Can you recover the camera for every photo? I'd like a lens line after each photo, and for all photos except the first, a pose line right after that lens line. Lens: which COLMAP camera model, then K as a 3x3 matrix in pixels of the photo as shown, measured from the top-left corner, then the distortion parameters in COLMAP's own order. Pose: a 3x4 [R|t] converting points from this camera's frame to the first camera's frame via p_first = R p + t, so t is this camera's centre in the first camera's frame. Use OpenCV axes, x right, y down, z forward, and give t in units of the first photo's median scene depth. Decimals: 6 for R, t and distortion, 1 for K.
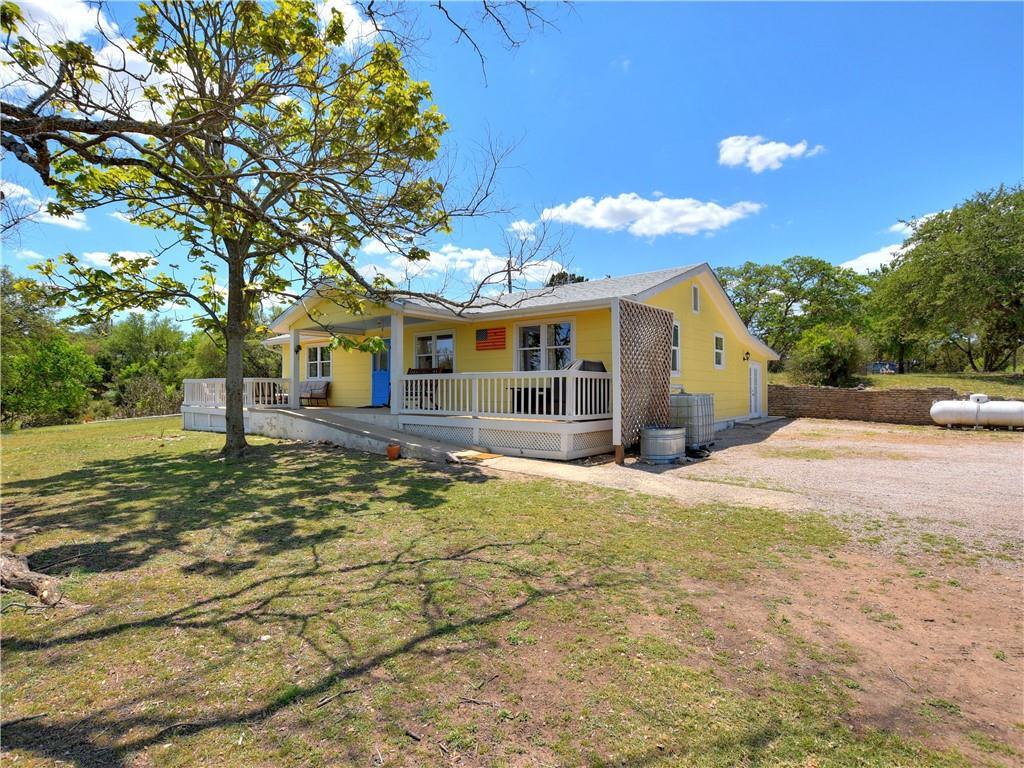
lens RADIAL K [[450.0, 0, 512.0], [0, 450.0, 384.0], [0, 0, 1]] dist [-0.000063, -0.000028]
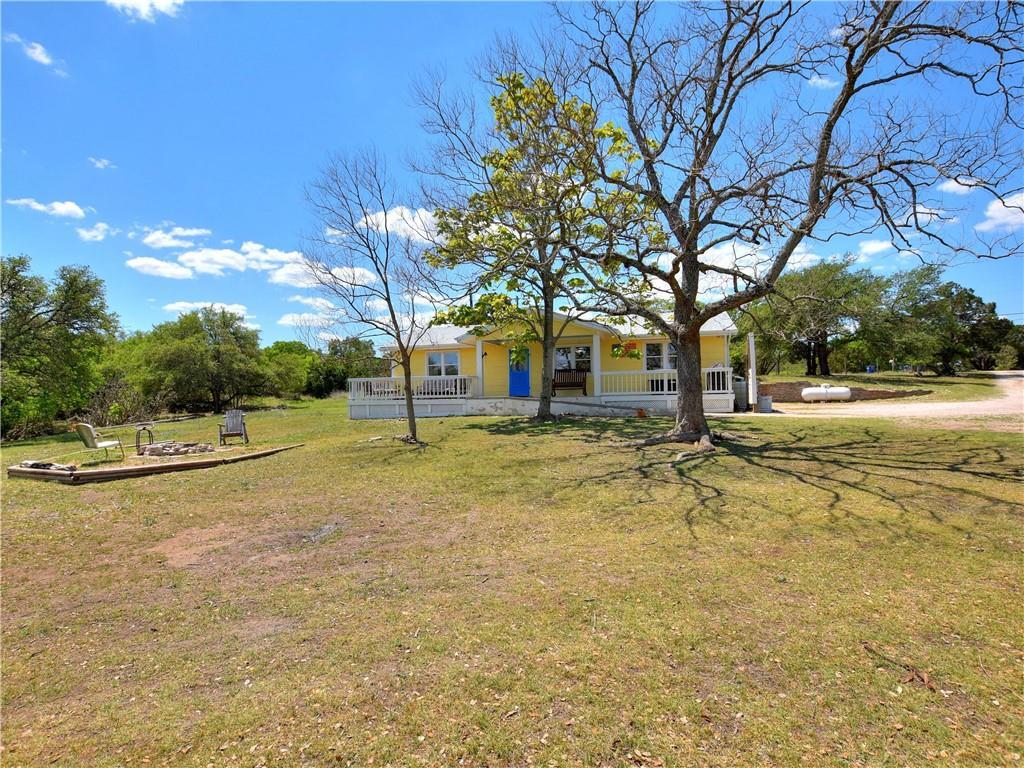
lens RADIAL K [[450.0, 0, 512.0], [0, 450.0, 384.0], [0, 0, 1]] dist [-0.000063, -0.000028]
pose [[0.932456, -0.005748, 0.361239, -0.893945], [0.014354, 0.999673, -0.021145, 0.044207], [-0.360999, 0.024902, 0.932234, -0.297566]]
